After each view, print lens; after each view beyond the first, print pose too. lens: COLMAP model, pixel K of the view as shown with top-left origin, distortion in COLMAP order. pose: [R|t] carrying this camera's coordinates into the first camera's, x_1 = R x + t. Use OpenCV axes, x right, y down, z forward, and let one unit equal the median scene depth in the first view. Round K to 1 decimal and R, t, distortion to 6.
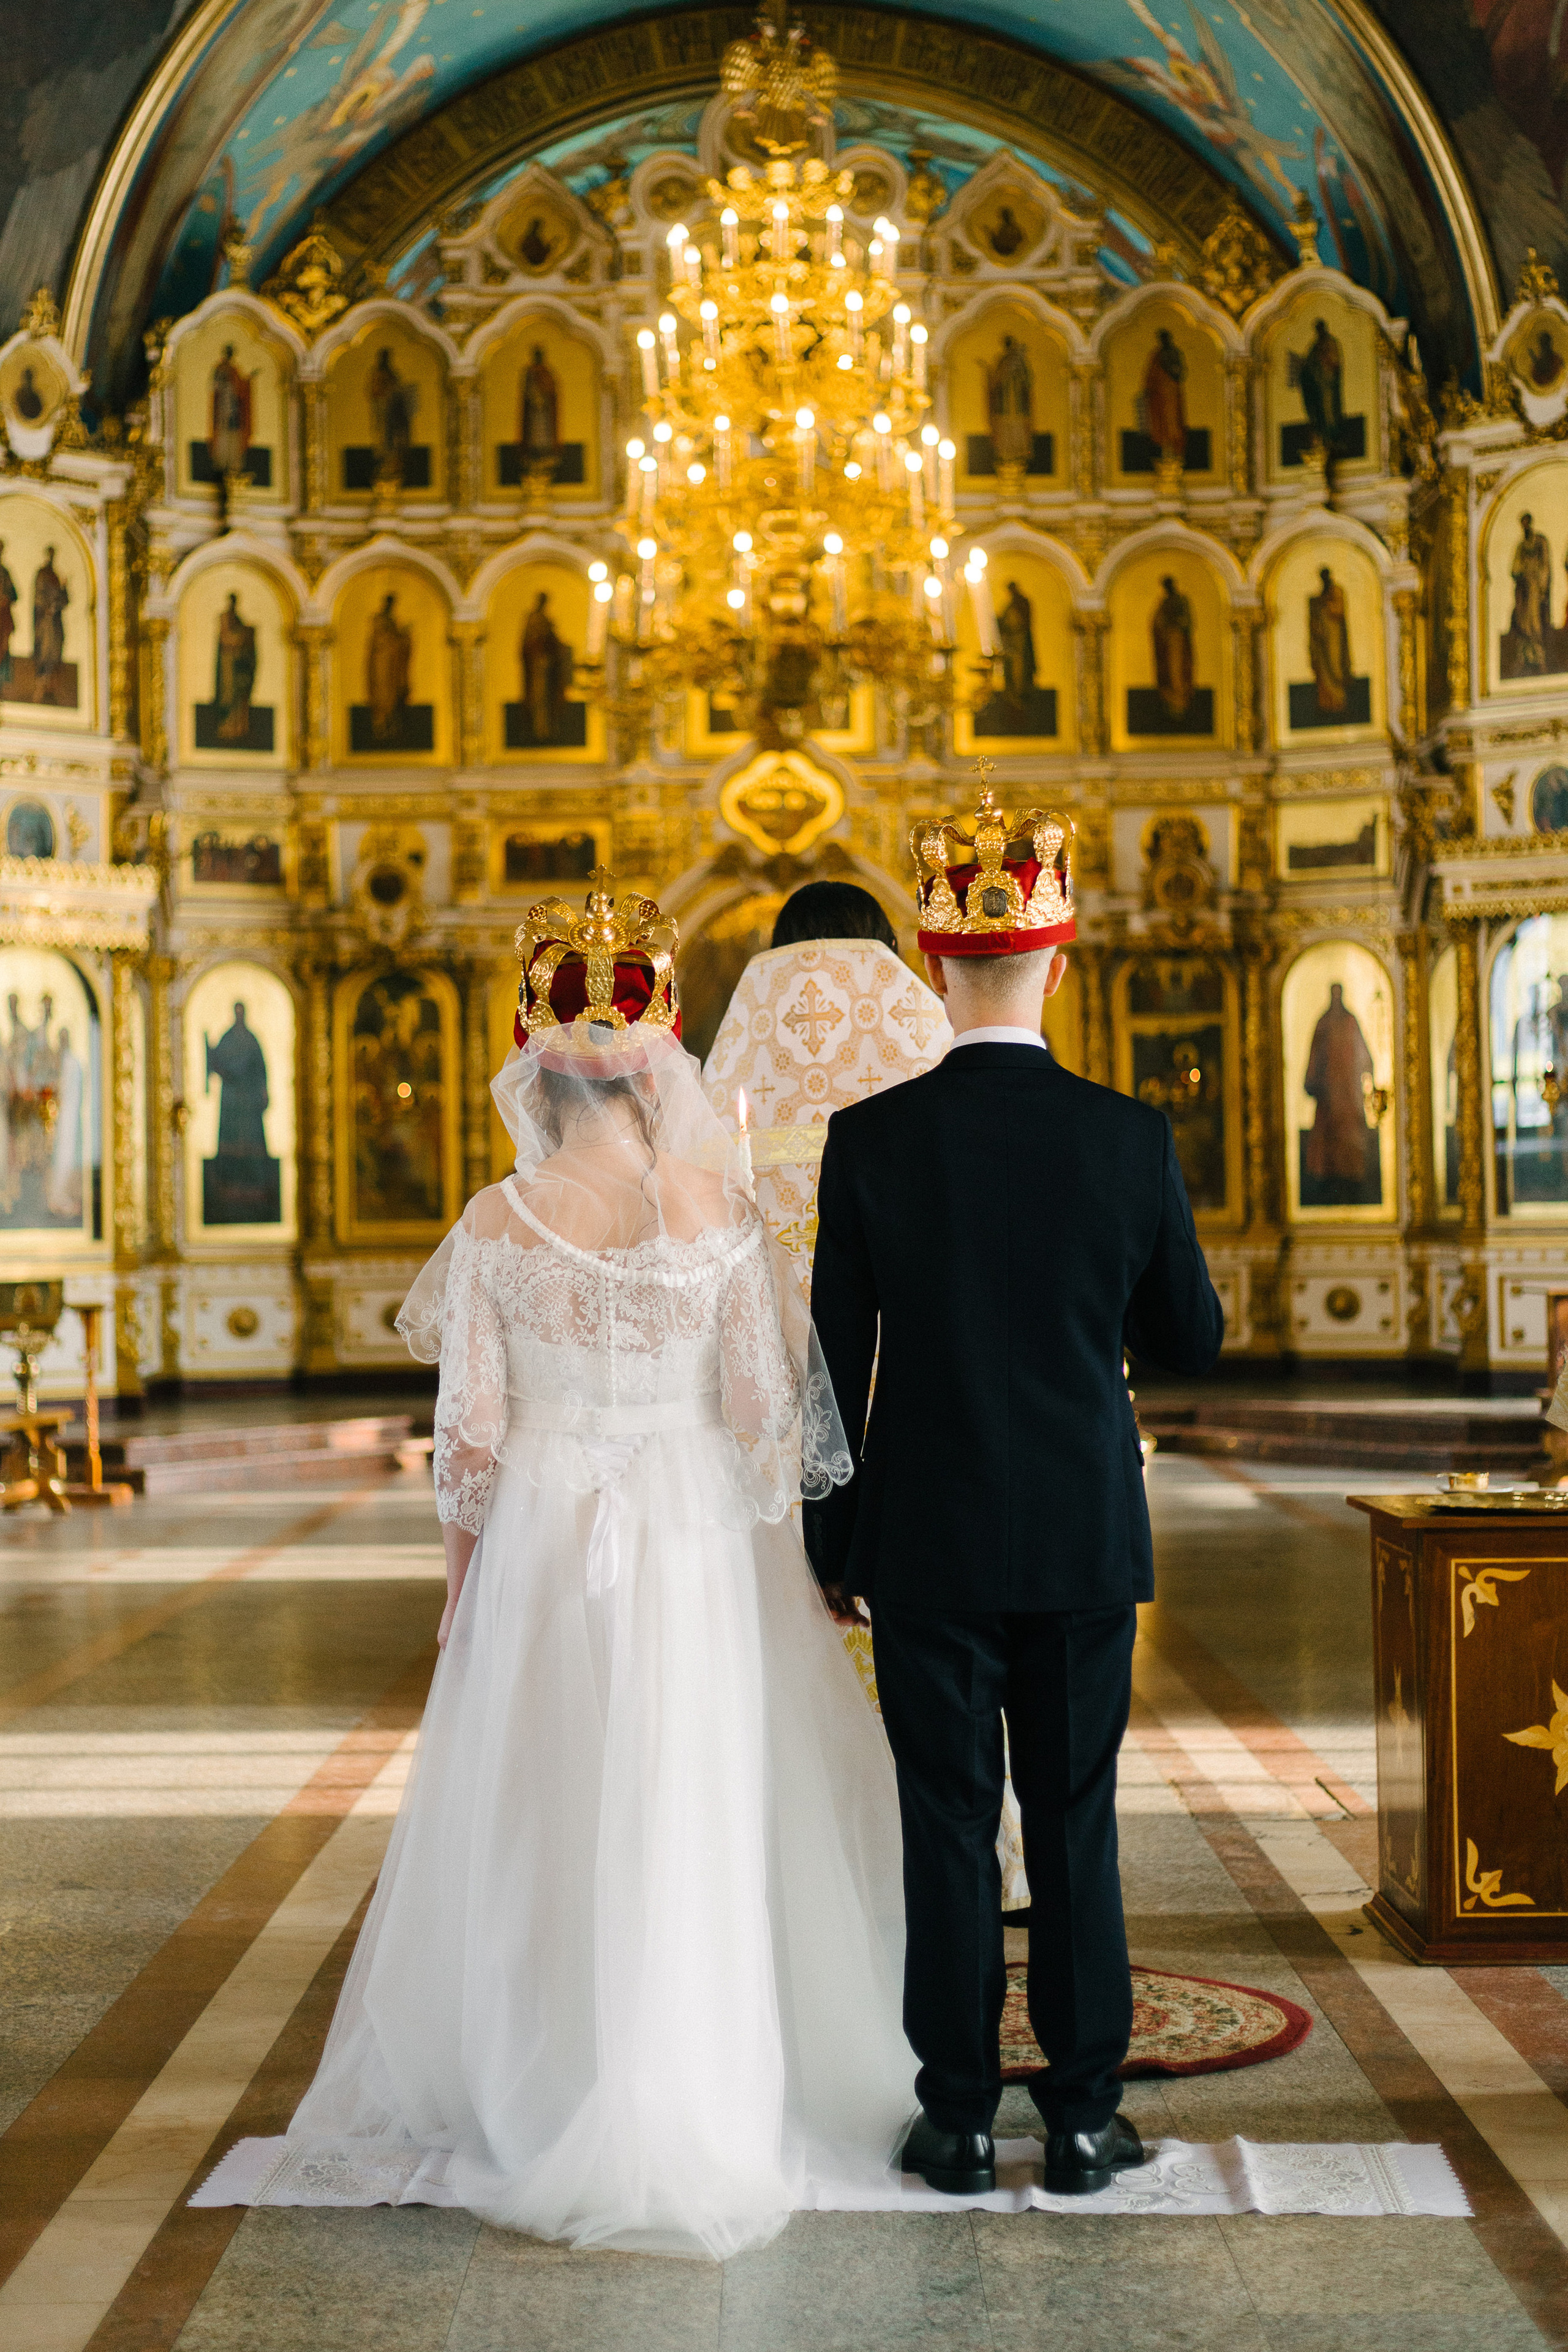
lens RADIAL K [[3538.5, 0, 784.0], [0, 3538.5, 1176.0], [0, 0, 1]] dist [0.007775, -0.069802]
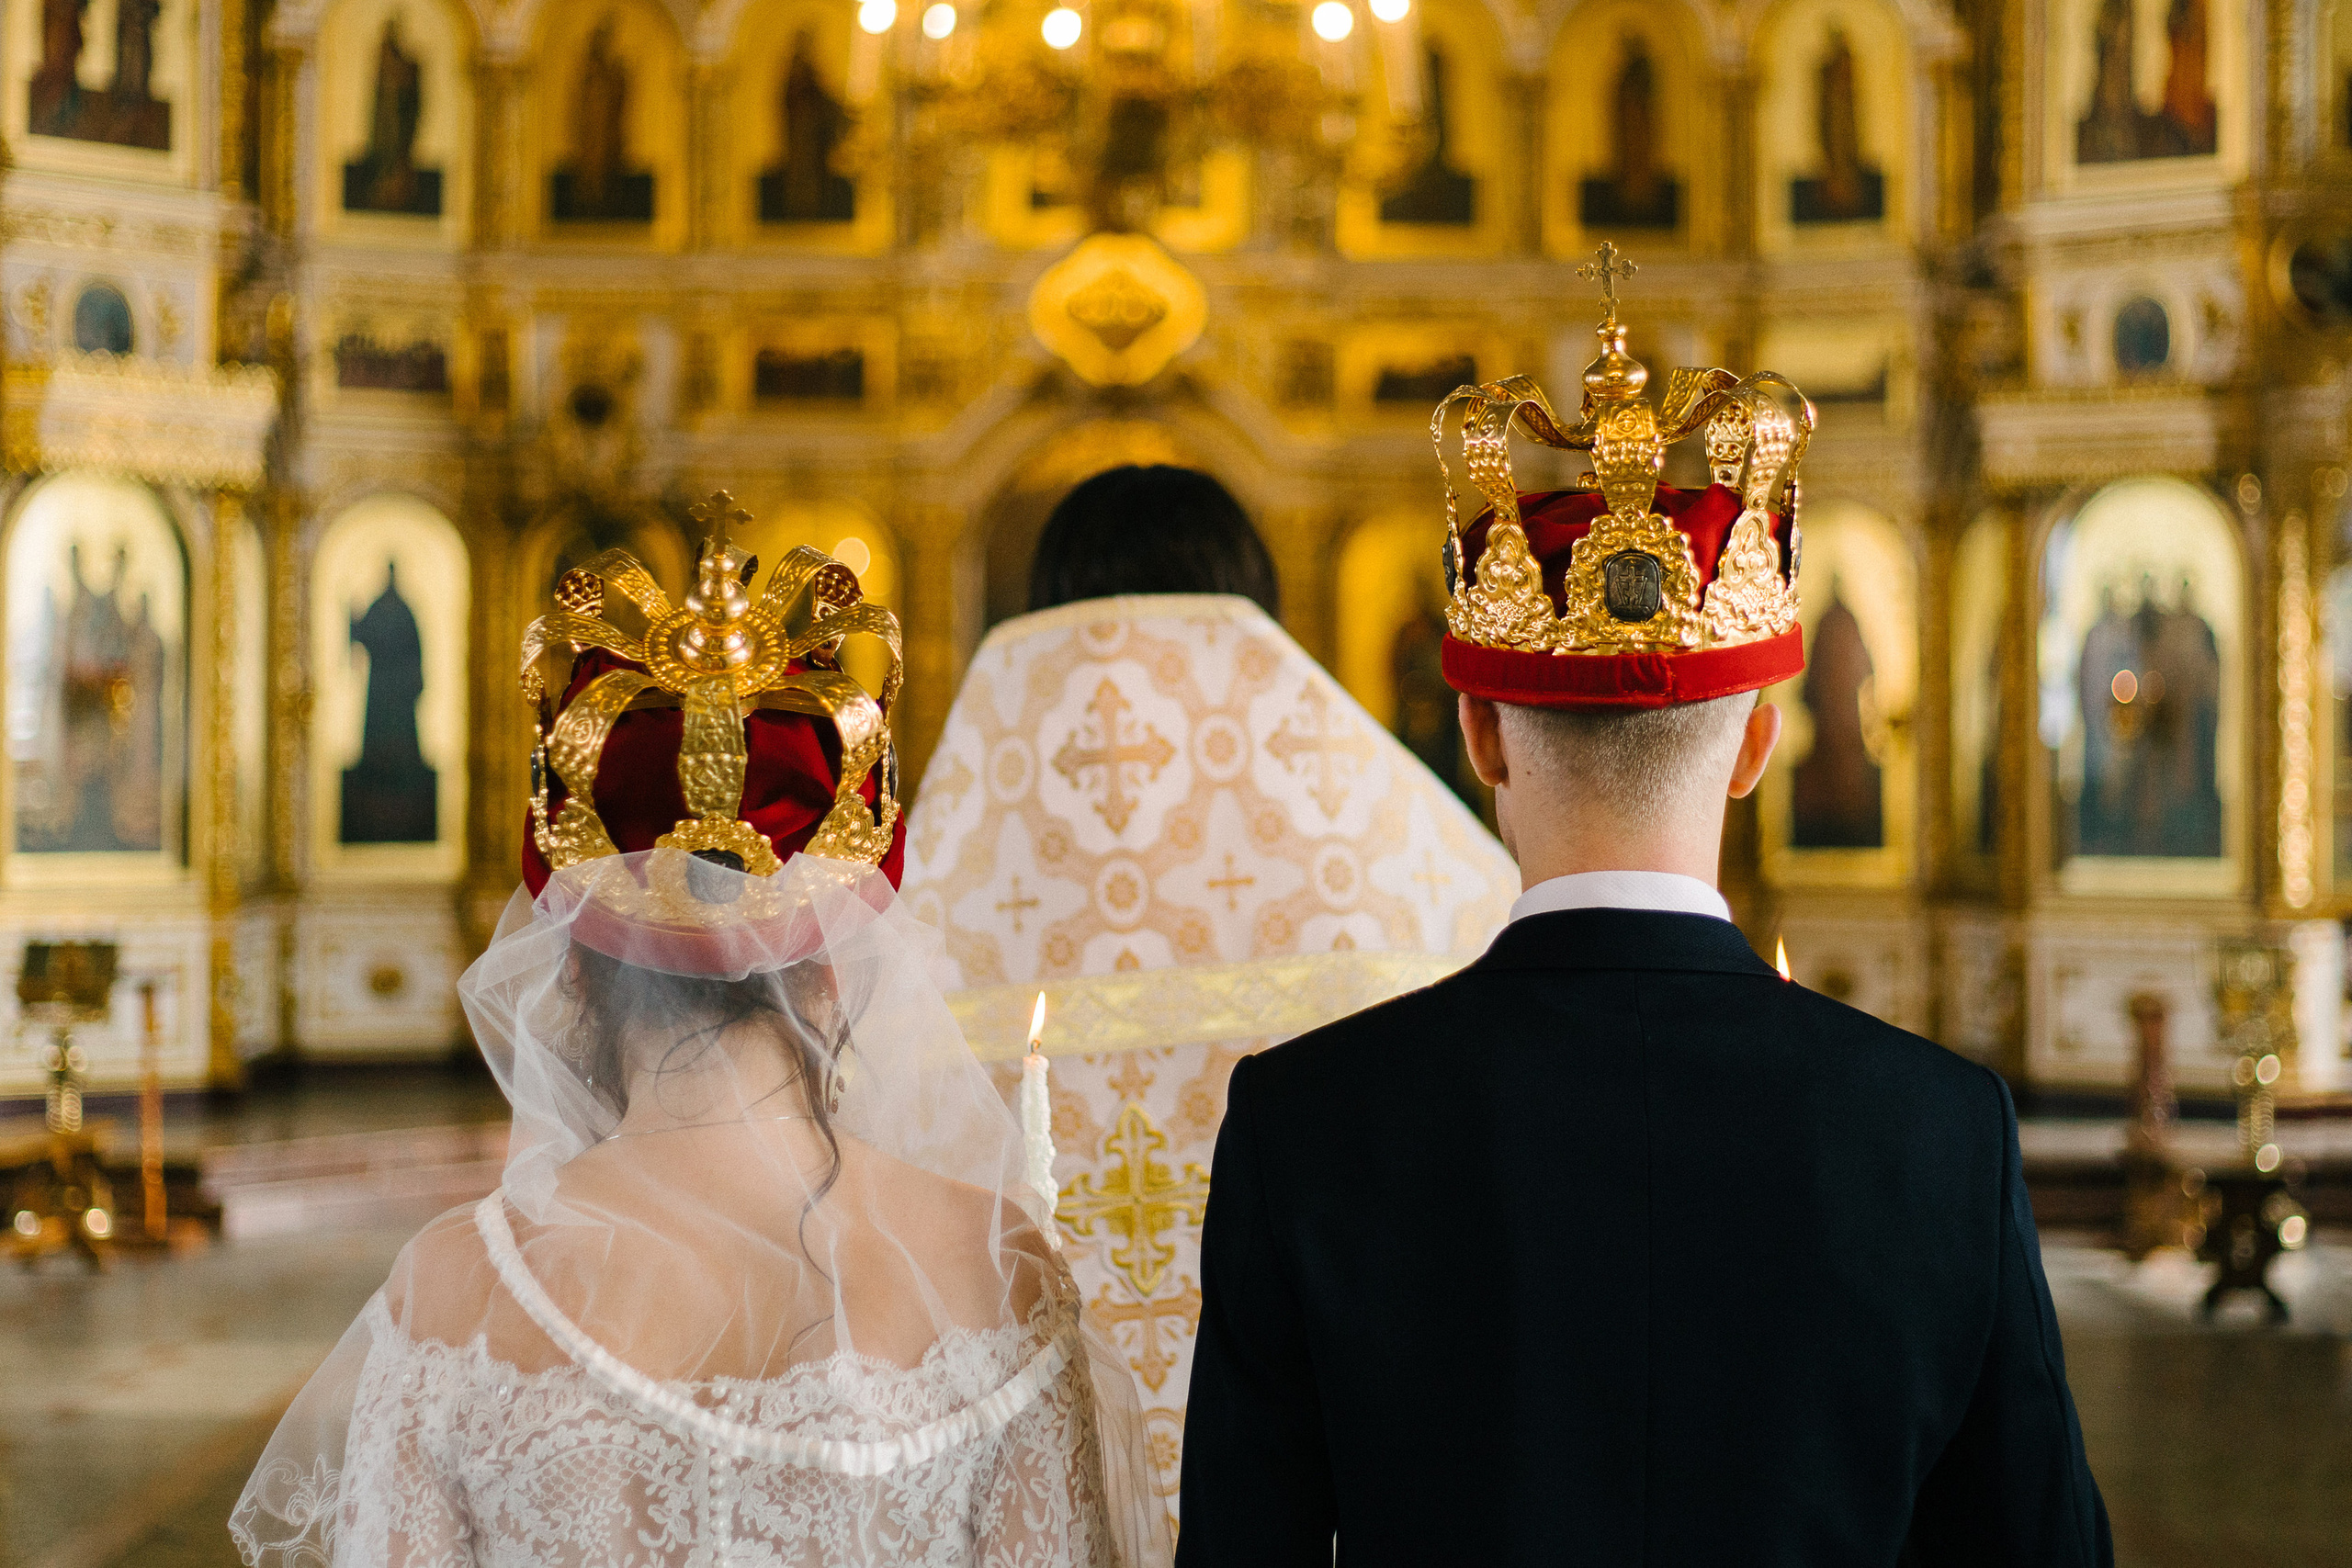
lens RADIAL K [[3876.9, 0, 1176.0], [0, 3876.9, 784.0], [0, 0, 1]] dist [0.033178, -0.050052]
pose [[0.999502, 0.024810, 0.019492, -0.001769], [-0.025162, 0.999521, 0.018043, -0.020727], [-0.019035, -0.018525, 0.999647, 0.180538]]
